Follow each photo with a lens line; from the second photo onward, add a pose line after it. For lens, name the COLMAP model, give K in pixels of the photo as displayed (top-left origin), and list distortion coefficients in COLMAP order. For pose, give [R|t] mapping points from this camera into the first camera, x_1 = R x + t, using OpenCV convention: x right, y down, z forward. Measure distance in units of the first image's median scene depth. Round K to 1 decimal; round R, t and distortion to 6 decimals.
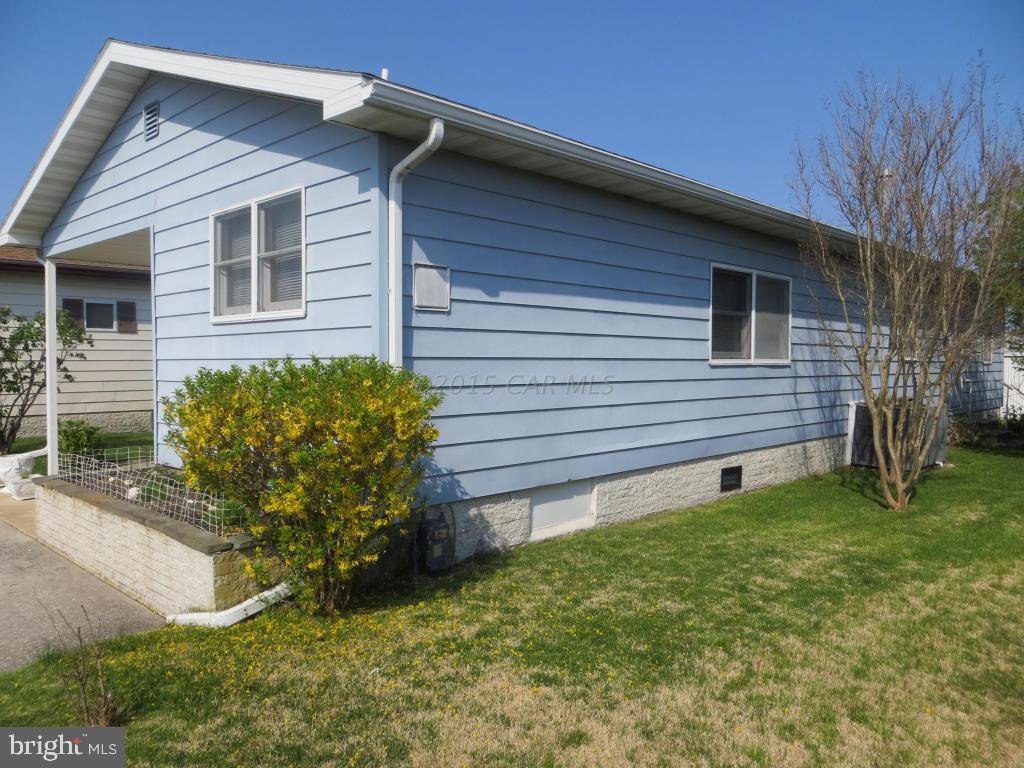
lens RADIAL K [[769.4, 0, 512.0], [0, 769.4, 384.0], [0, 0, 1]] dist [-0.001703, -0.008050]
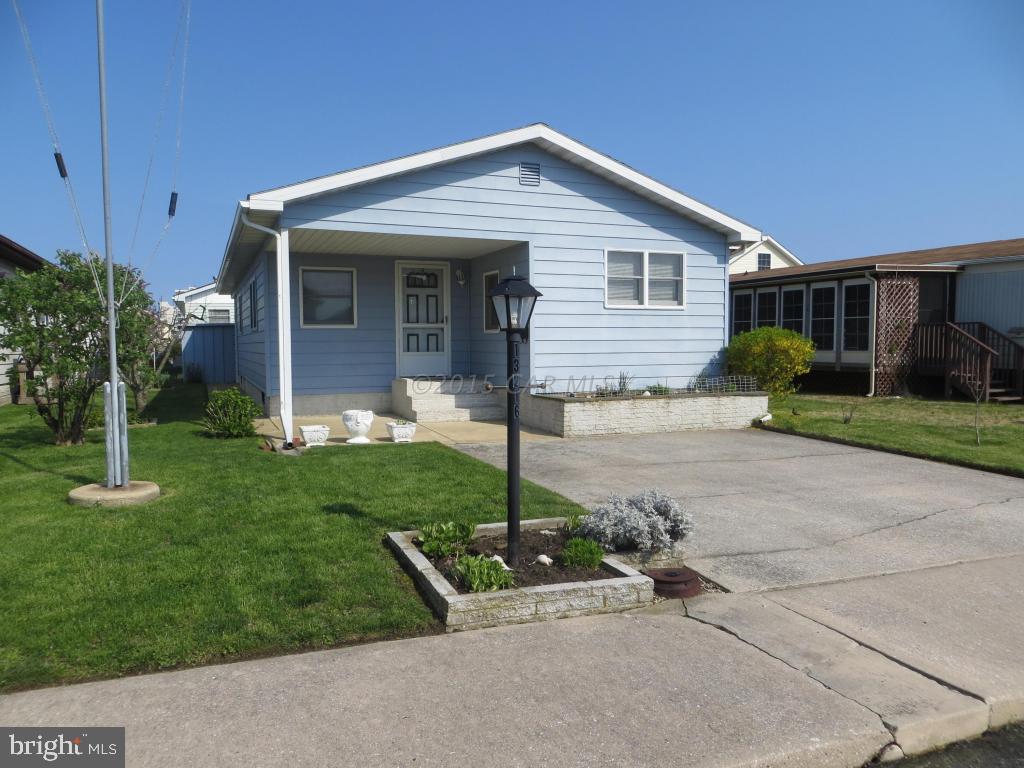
lens RADIAL K [[769.4, 0, 512.0], [0, 769.4, 384.0], [0, 0, 1]] dist [-0.001703, -0.008050]
pose [[0.403481, -0.054588, 0.913358, -2.269022], [0.029500, 0.998476, 0.046644, 0.010748], [-0.914512, 0.008124, 0.404477, 0.474132]]
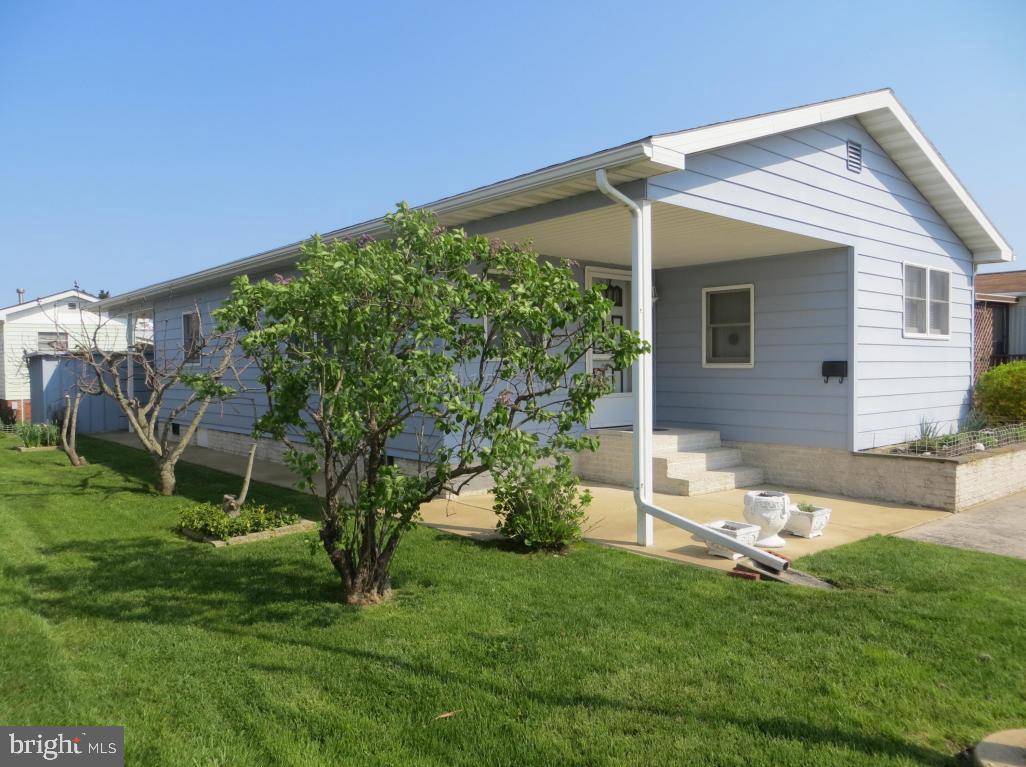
lens RADIAL K [[770.9, 0, 513.0], [0, 770.9, 383.5], [0, 0, 1]] dist [-0.001703, -0.008050]
pose [[0.083724, -0.022528, 0.996234, -1.973436], [0.029656, 0.999358, 0.020106, -0.044601], [-0.996048, 0.027861, 0.084339, 1.675182]]
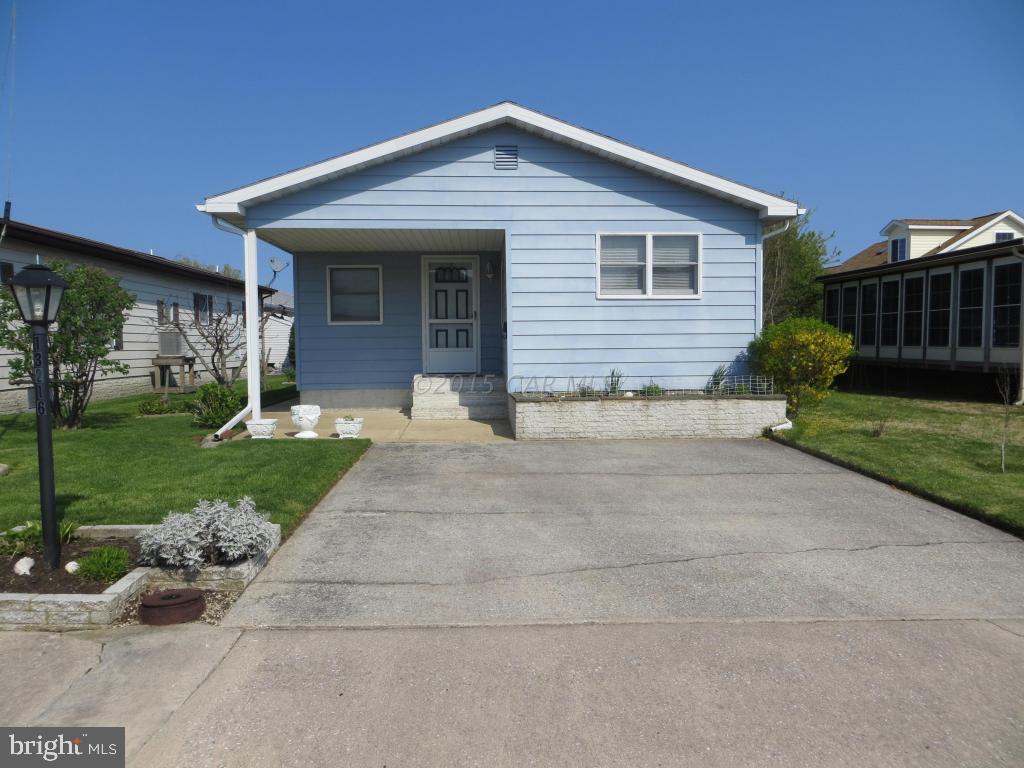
lens RADIAL K [[769.4, 0, 512.0], [0, 769.4, 384.0], [0, 0, 1]] dist [-0.001703, -0.008050]
pose [[0.681423, -0.048131, 0.730306, -1.816080], [0.029016, 0.998827, 0.038753, 0.036634], [-0.731315, -0.005217, 0.682020, -0.008423]]
